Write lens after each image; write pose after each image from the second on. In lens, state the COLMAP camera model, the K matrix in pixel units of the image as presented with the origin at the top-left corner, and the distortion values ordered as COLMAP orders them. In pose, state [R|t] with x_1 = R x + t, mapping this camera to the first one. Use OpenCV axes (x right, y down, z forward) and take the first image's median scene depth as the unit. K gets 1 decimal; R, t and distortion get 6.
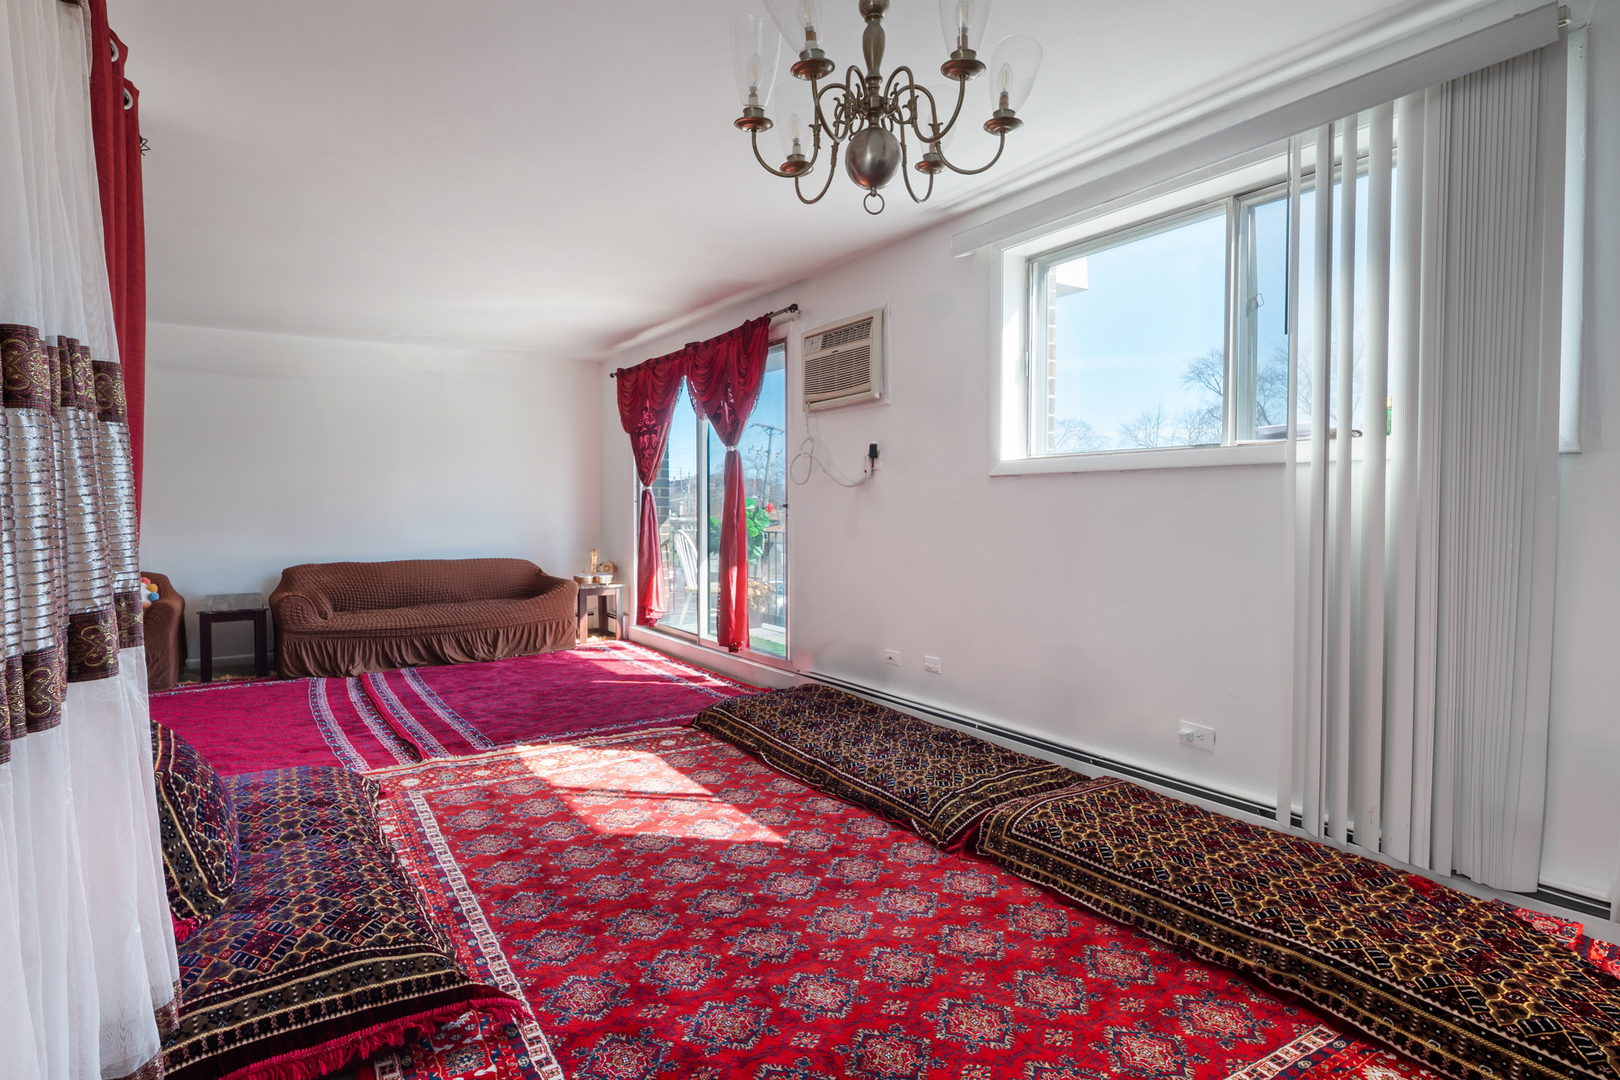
lens RADIAL K [[862.1, 0, 797.2], [0, 862.1, 531.3], [0, 0, 1]] dist [0.026642, -0.021251]
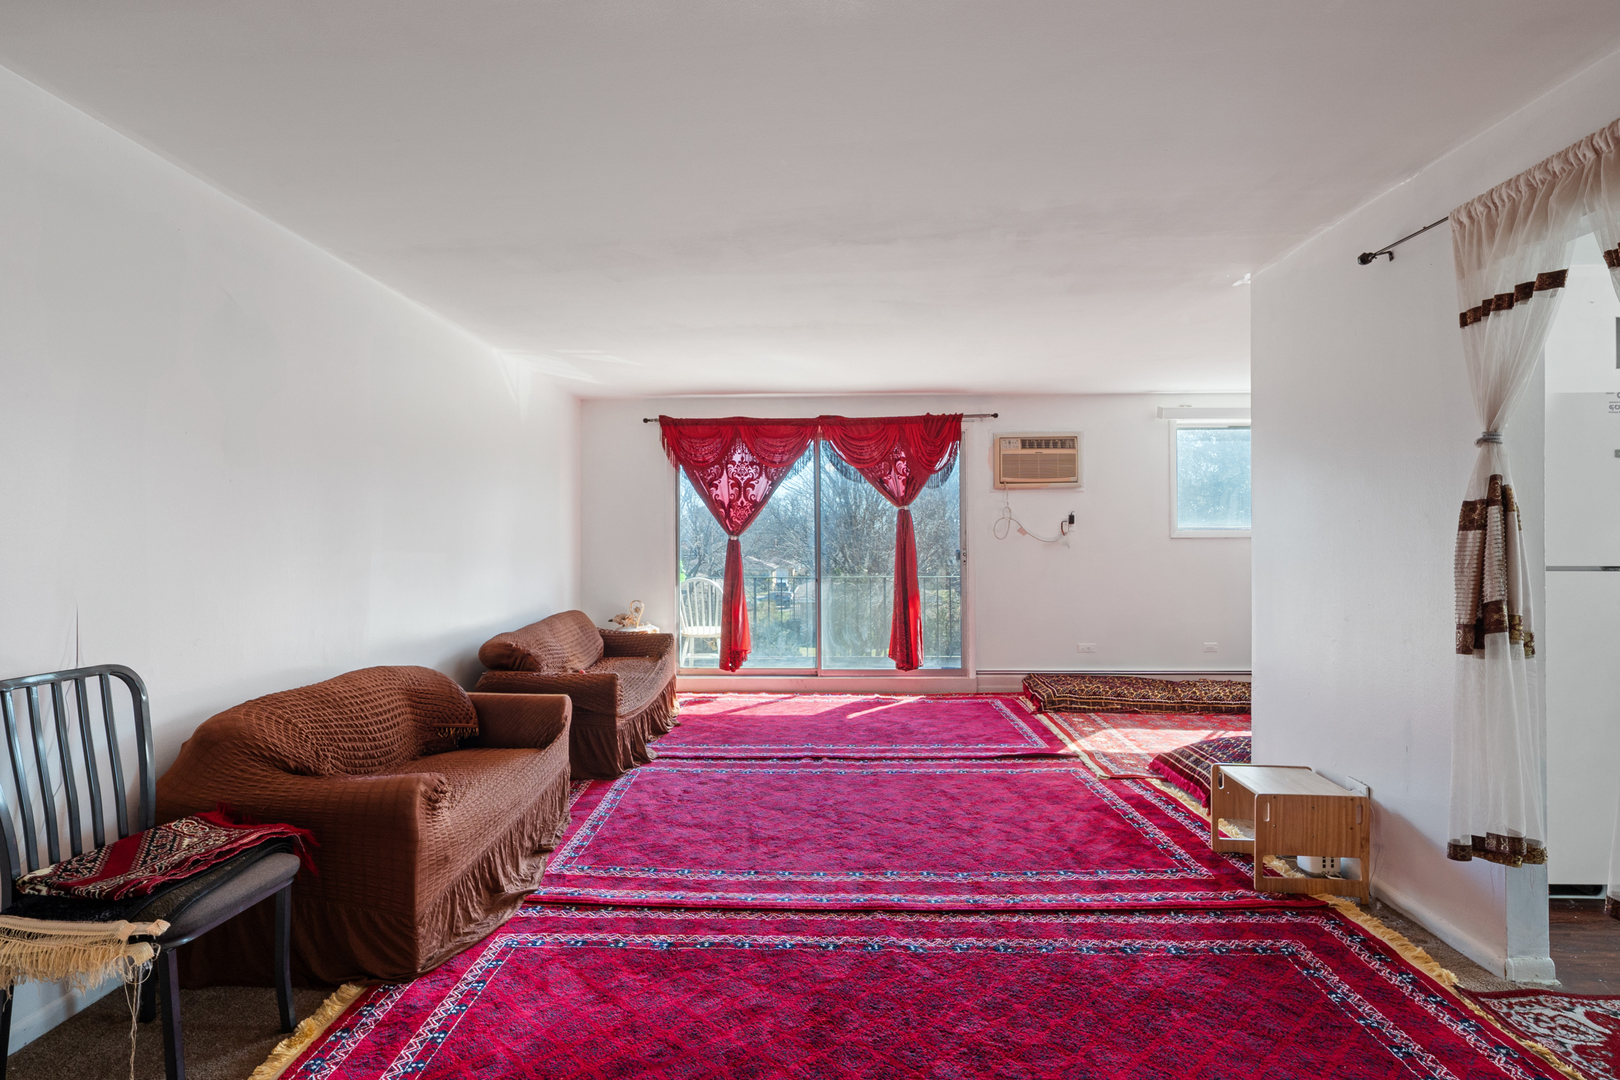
lens RADIAL K [[862.1, 0, 797.2], [0, 862.1, 531.3], [0, 0, 1]] dist [0.026642, -0.021251]
pose [[0.572762, 0.004663, 0.819708, -1.449219], [0.024516, 0.999439, -0.022816, -0.043364], [-0.819355, 0.033164, 0.572326, 0.472361]]
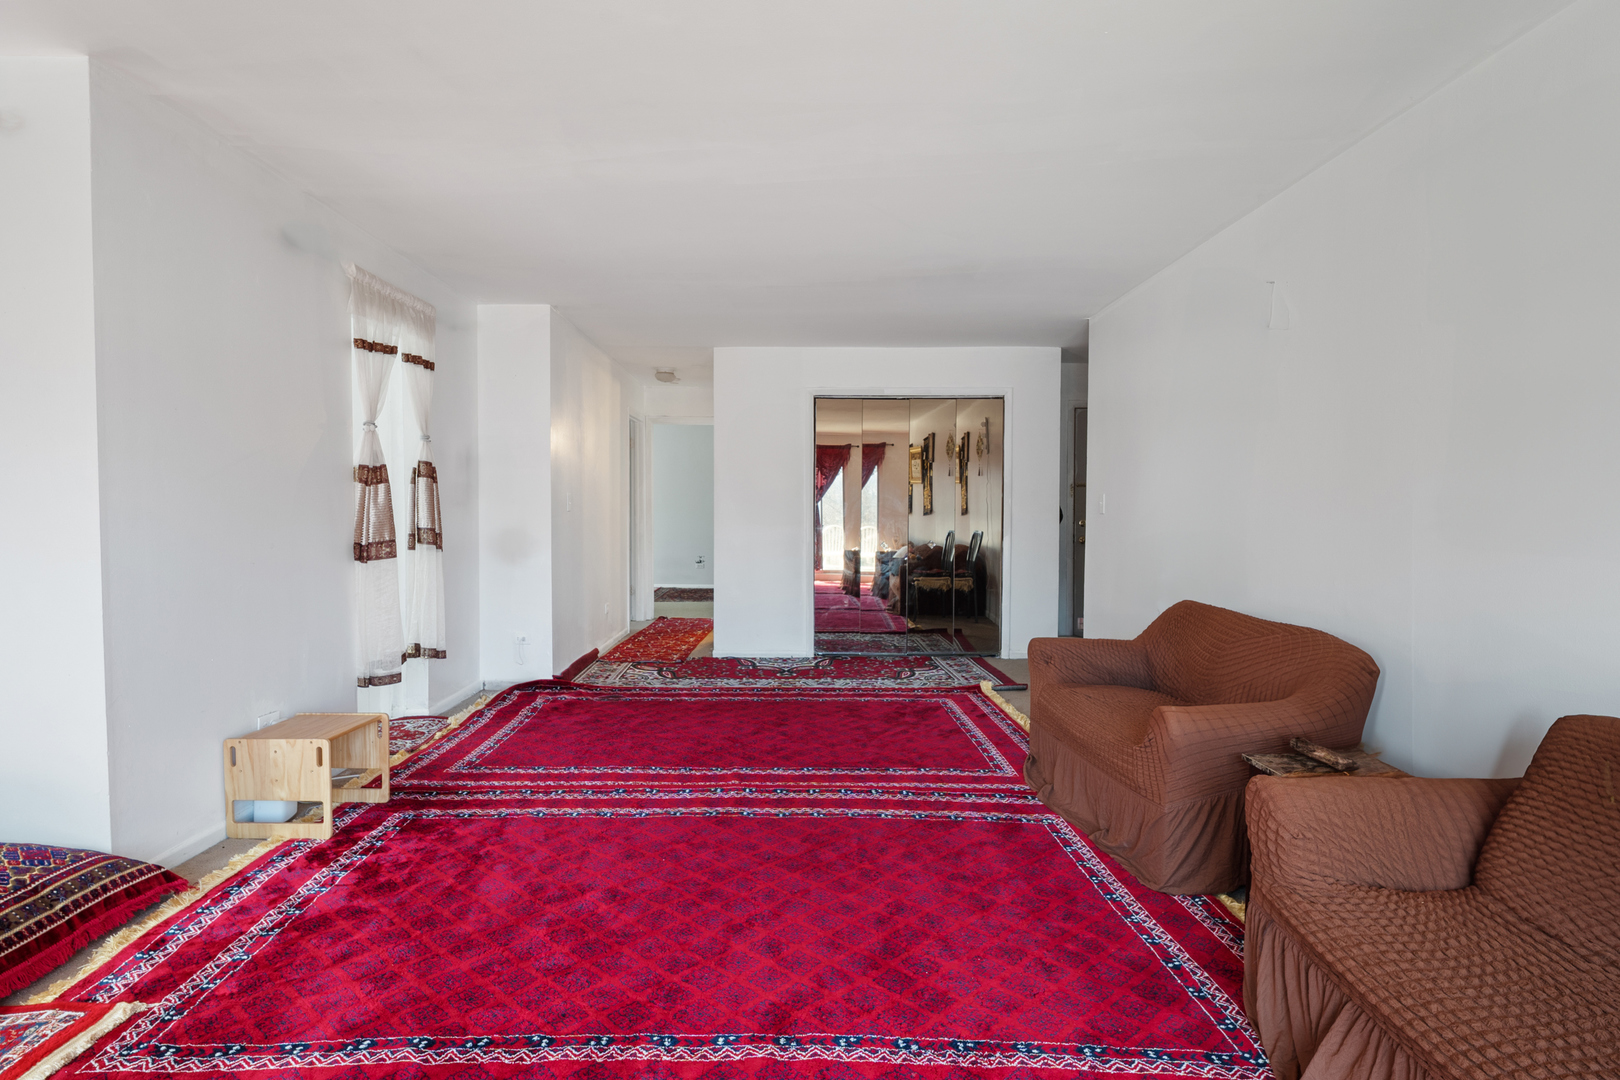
lens RADIAL K [[862.1, 0, 797.2], [0, 862.1, 531.3], [0, 0, 1]] dist [0.026642, -0.021251]
pose [[-0.535274, 0.023156, -0.844361, -0.212190], [-0.023853, 0.998811, 0.042513, -0.044313], [0.844342, 0.042897, -0.534085, 1.288466]]
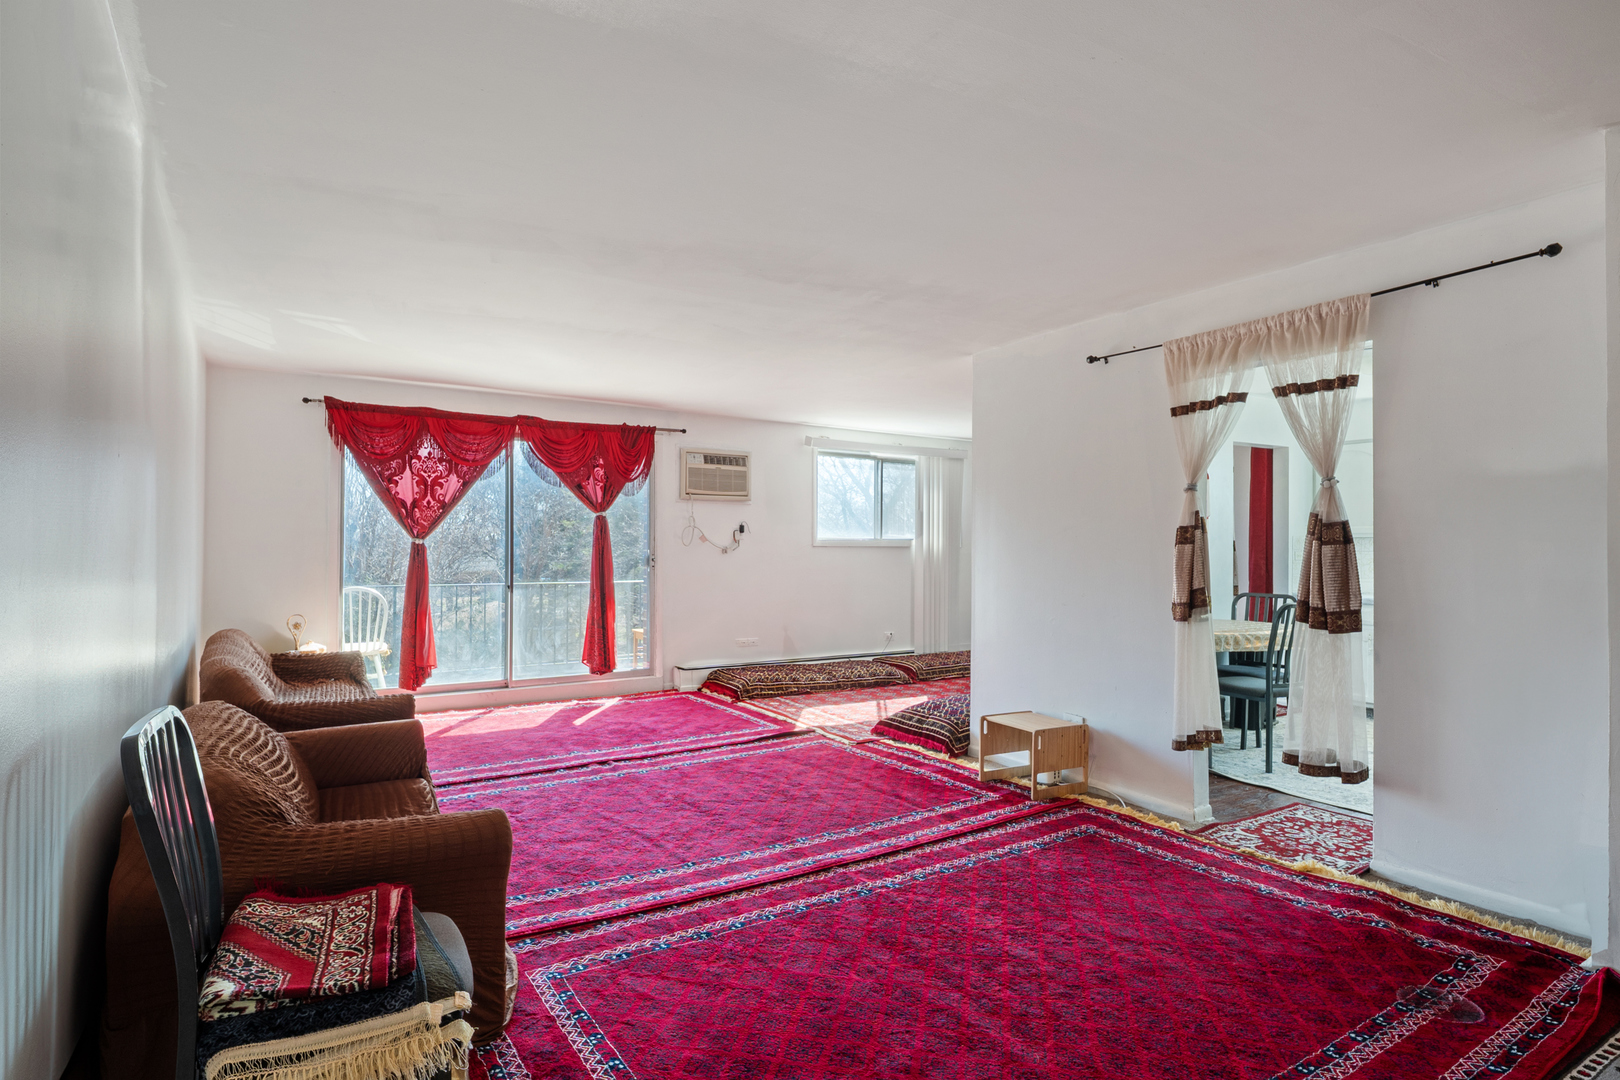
lens RADIAL K [[862.1, 0, 797.2], [0, 862.1, 531.3], [0, 0, 1]] dist [0.026642, -0.021251]
pose [[0.001760, 0.017042, 0.999853, -1.638908], [0.017553, 0.999700, -0.017070, -0.051216], [-0.999844, 0.017580, 0.001461, 0.835514]]
